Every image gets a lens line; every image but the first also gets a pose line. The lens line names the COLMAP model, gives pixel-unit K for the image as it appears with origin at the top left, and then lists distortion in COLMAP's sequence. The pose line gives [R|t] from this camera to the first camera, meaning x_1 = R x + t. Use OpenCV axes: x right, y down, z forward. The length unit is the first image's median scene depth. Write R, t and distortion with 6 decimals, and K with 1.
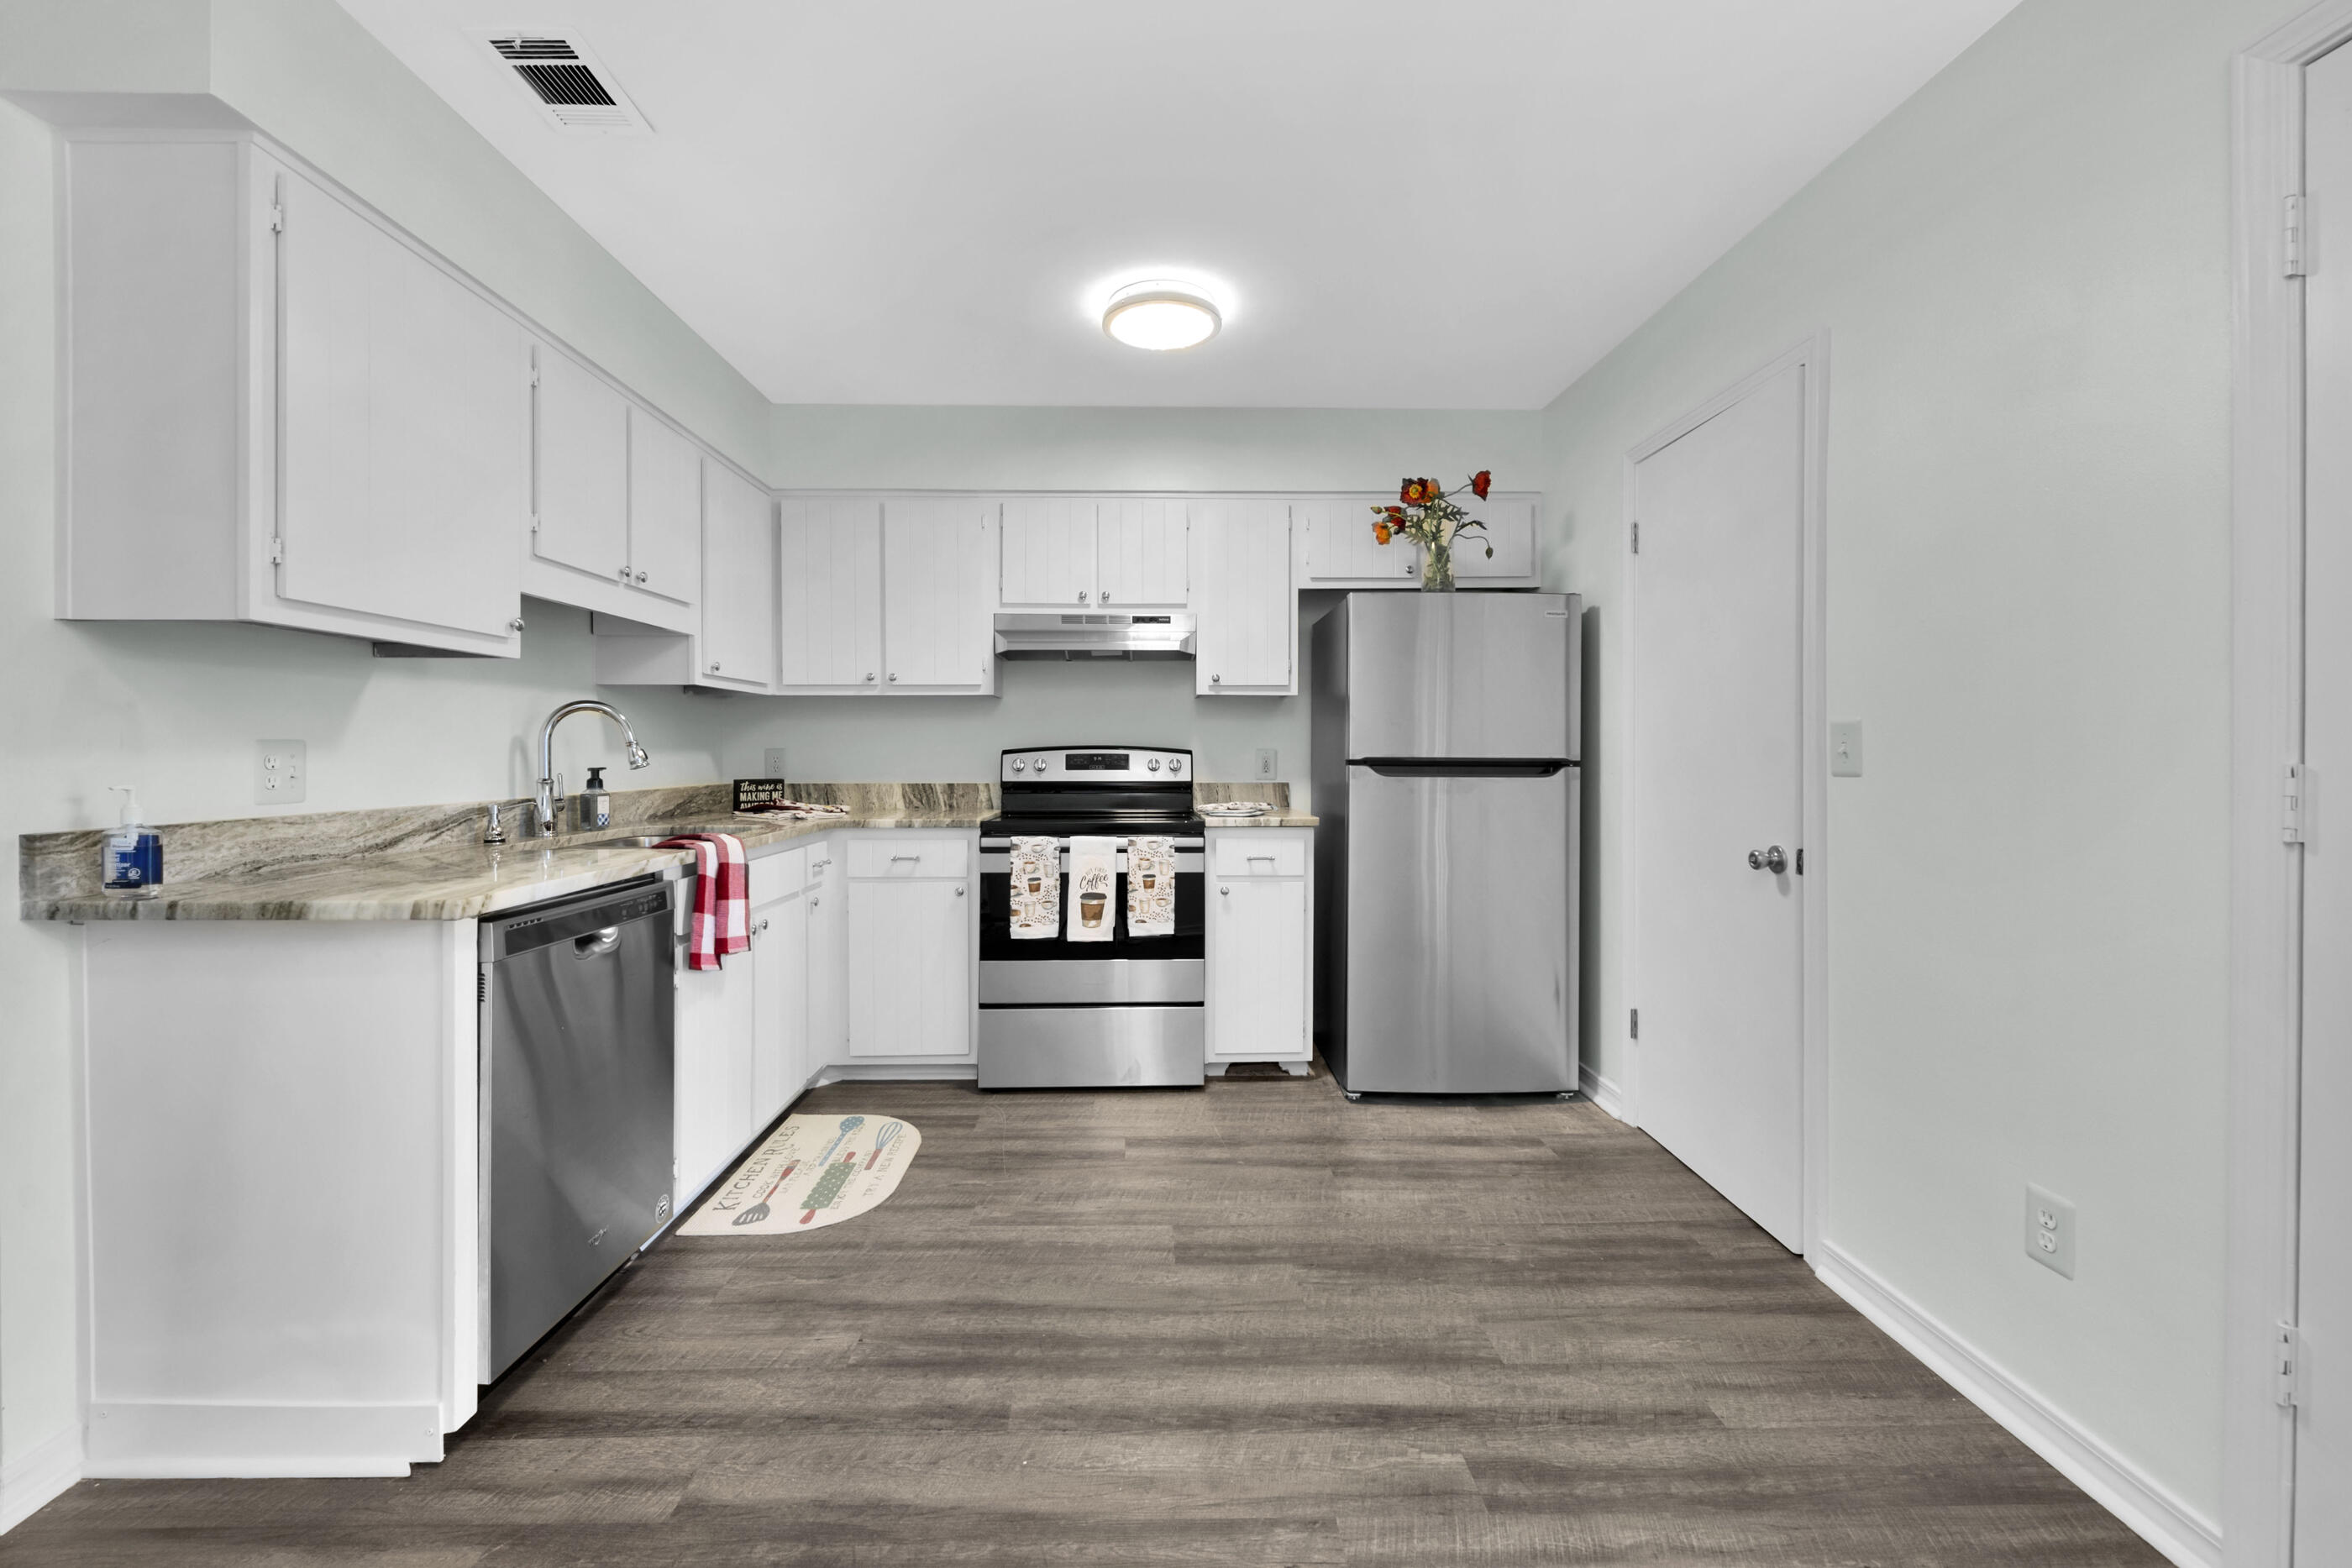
lens RADIAL K [[1179.9, 0, 1053.3], [0, 1179.9, 778.4], [0, 0, 1]] dist [0.025733, -0.017070]
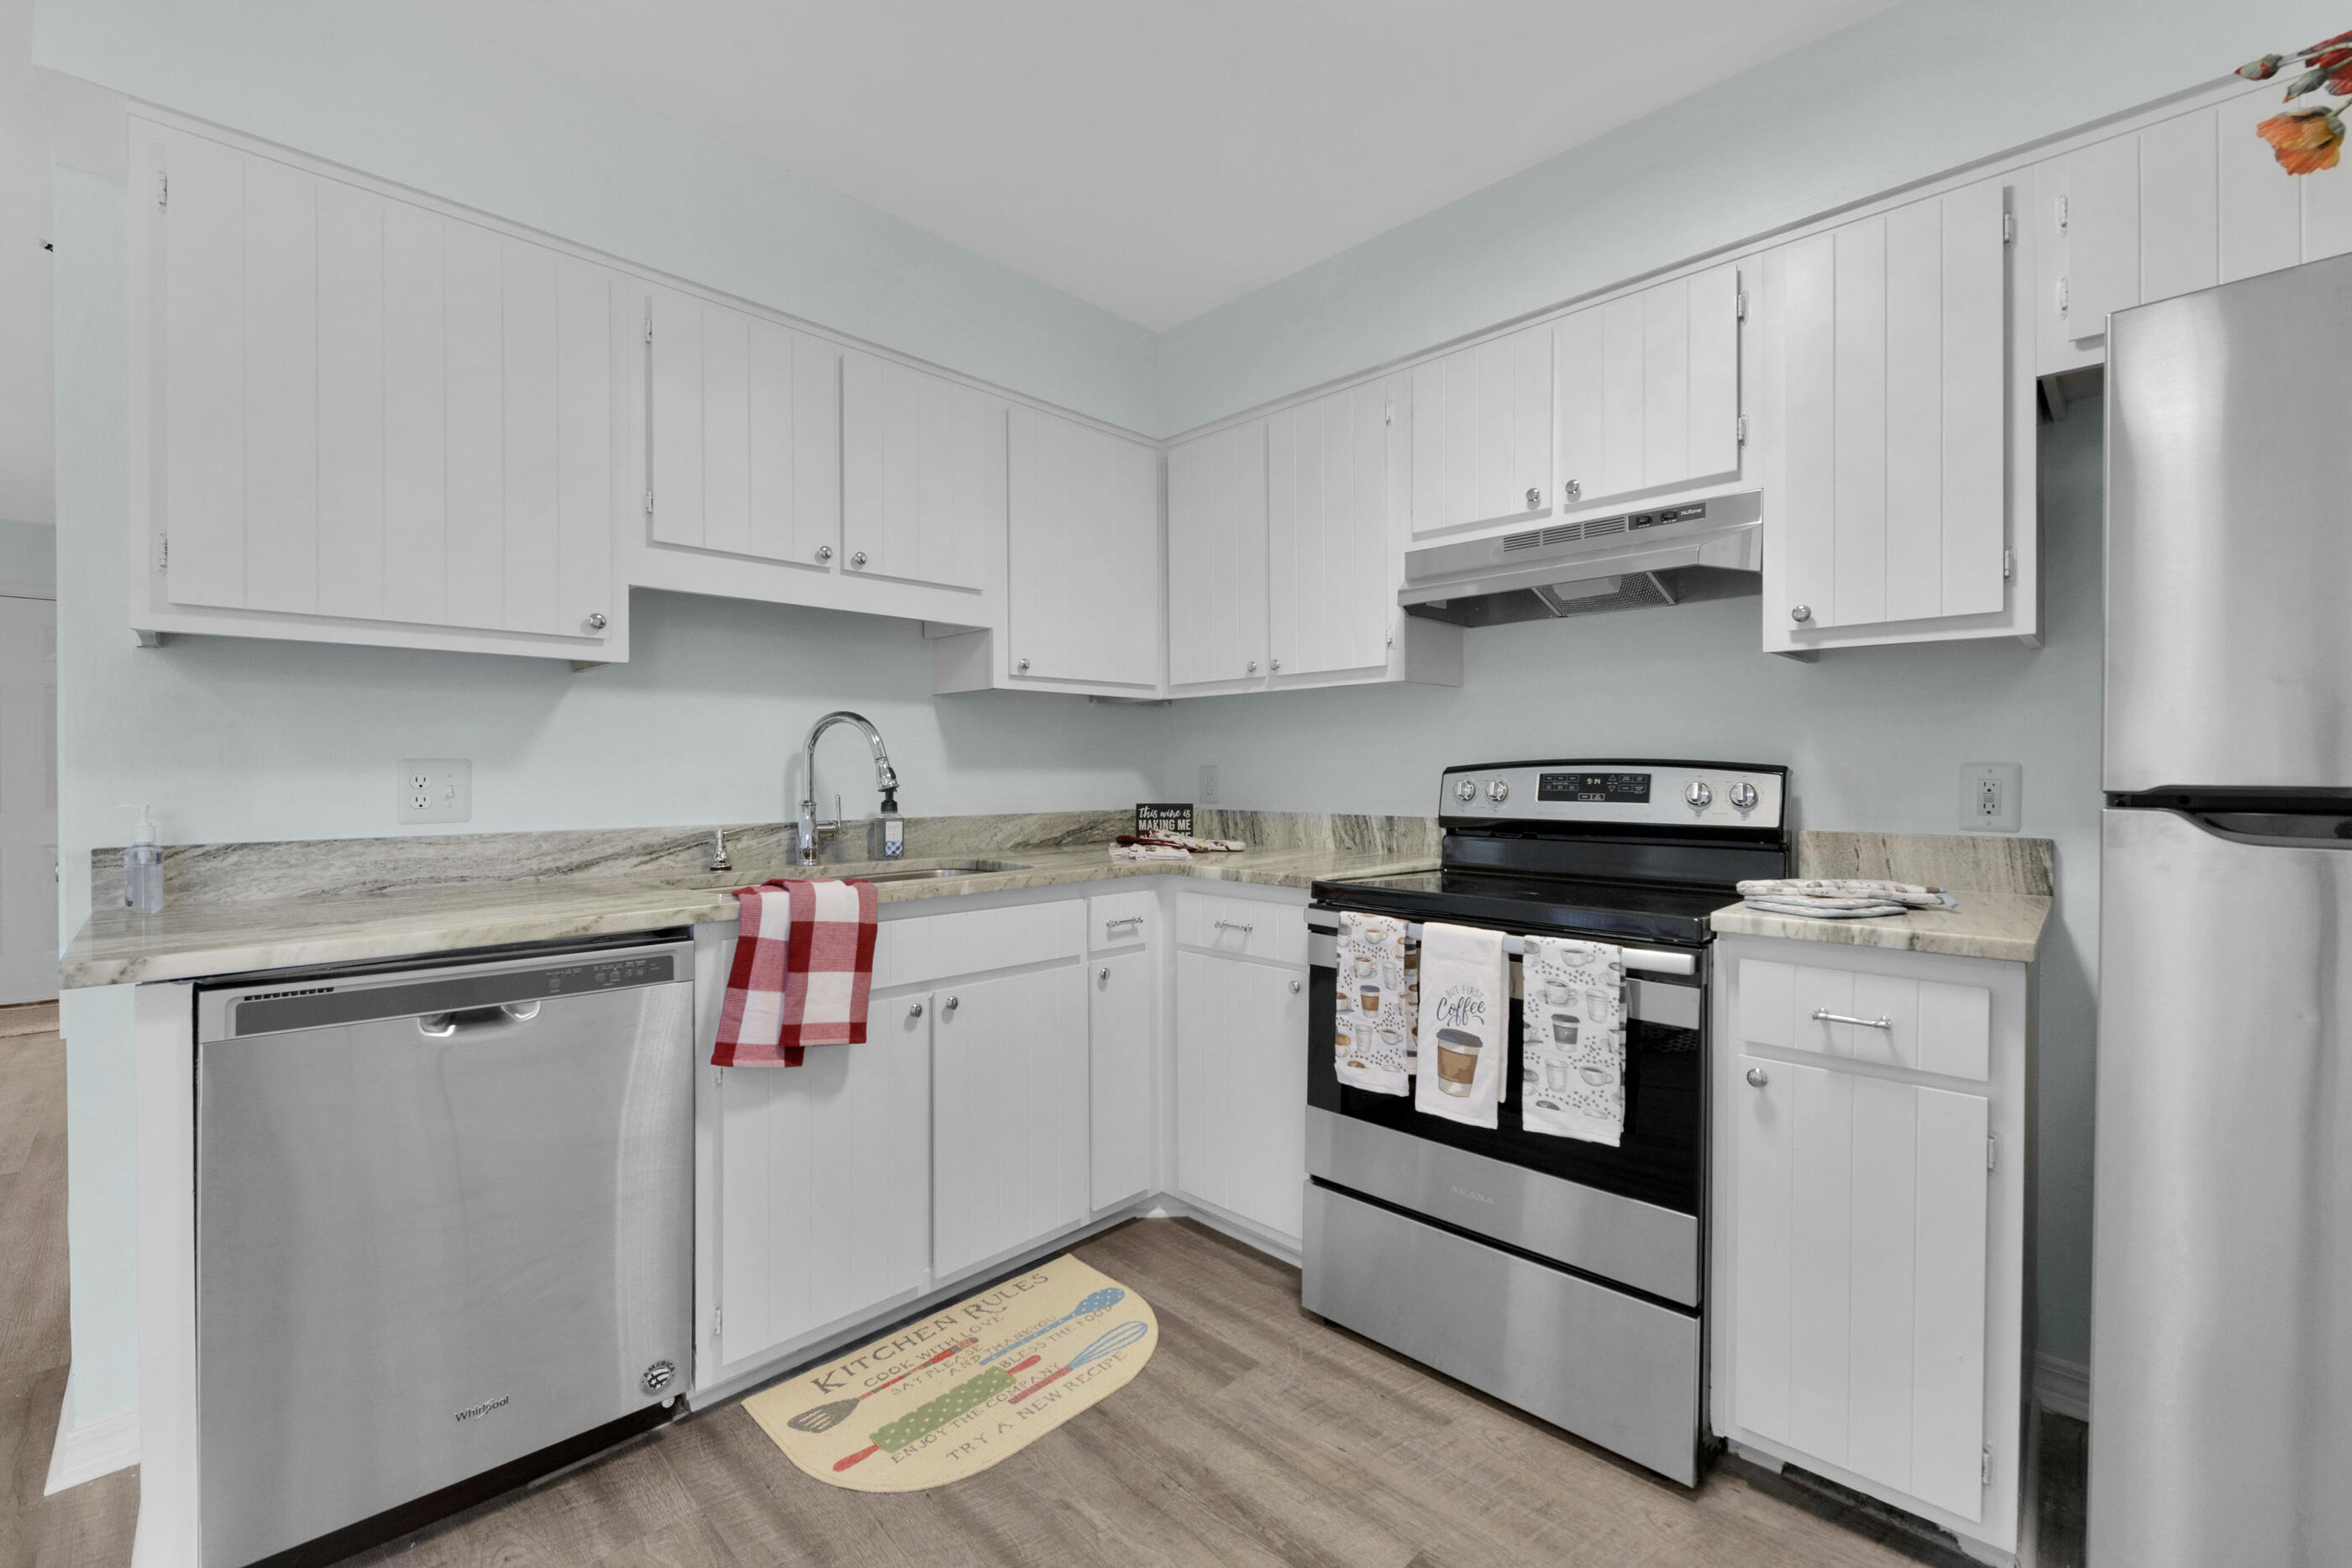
lens RADIAL K [[970.8, 0, 1189.6], [0, 970.8, 783.1], [0, 0, 1]] dist [0.007761, -0.004738]
pose [[0.714958, 0.008832, -0.699111, 0.260244], [-0.014719, 0.999889, -0.002421, -0.013735], [0.699012, 0.012021, 0.715009, 0.607114]]
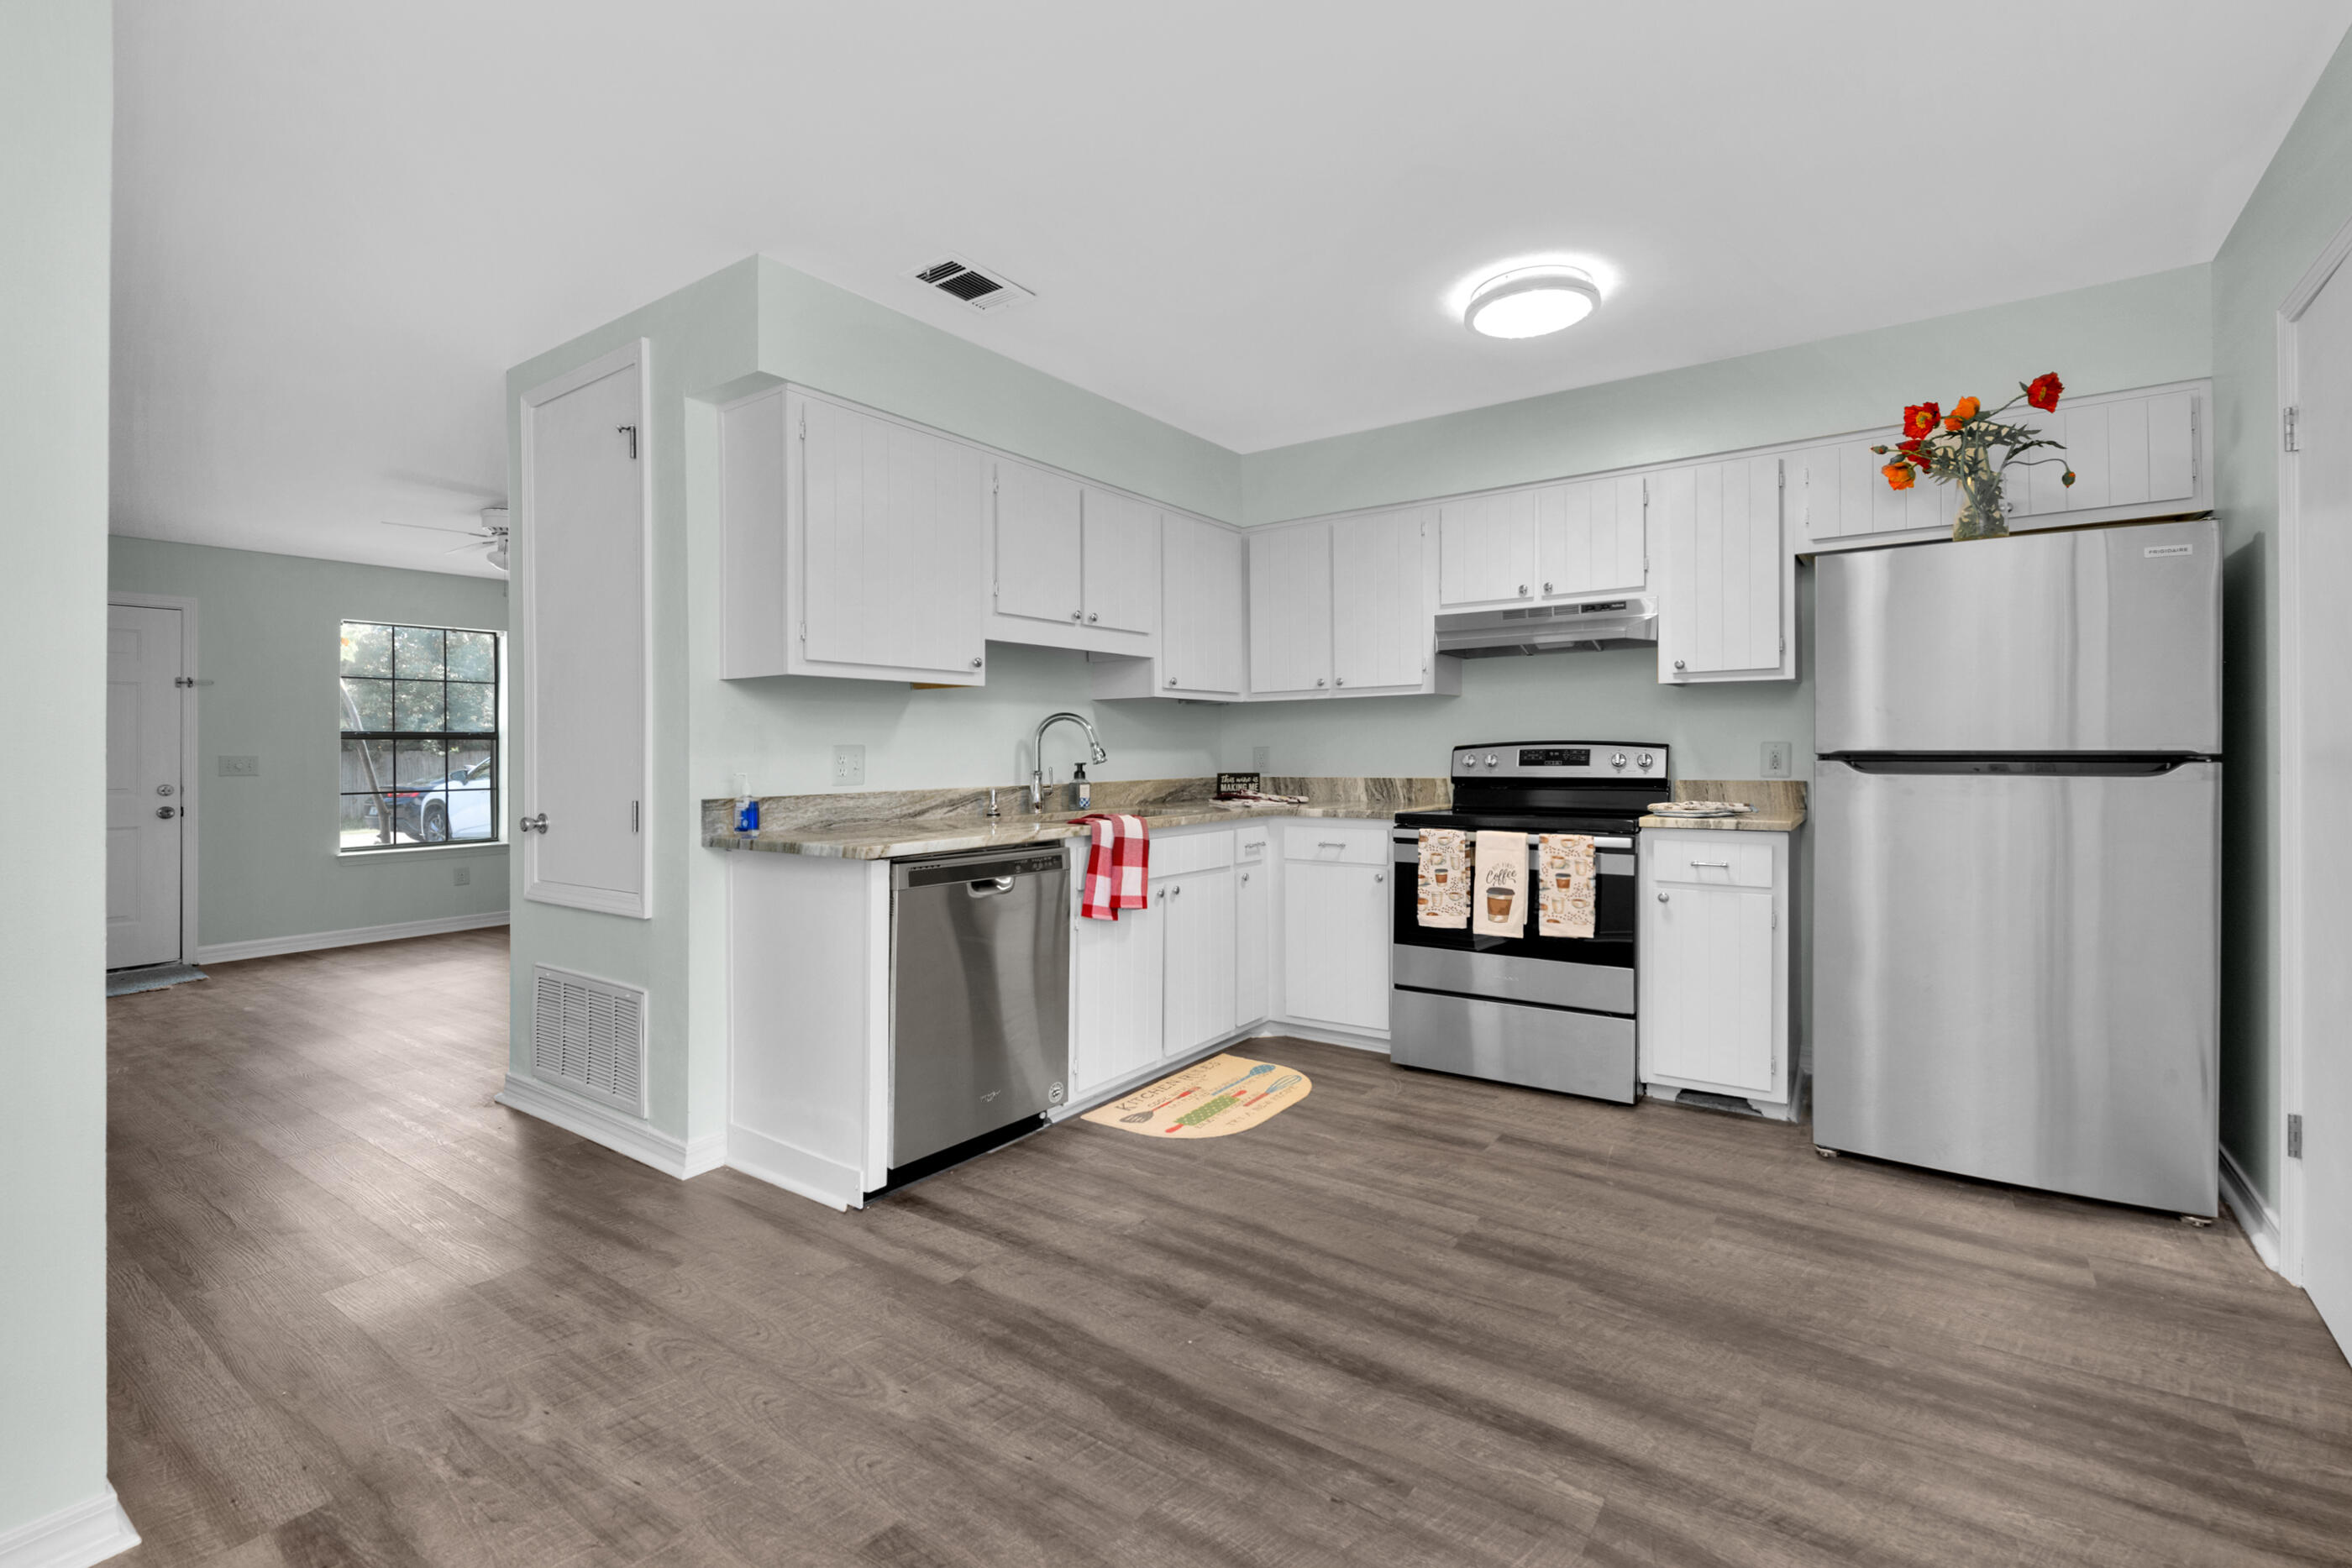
lens RADIAL K [[1094.2, 0, 1012.3], [0, 1094.2, 771.7], [0, 0, 1]] dist [0.031708, -0.009582]
pose [[0.759054, 0.004847, -0.651010, 0.333869], [-0.006779, 0.999977, -0.000458, 0.001695], [0.650992, 0.004760, 0.759069, 0.020879]]
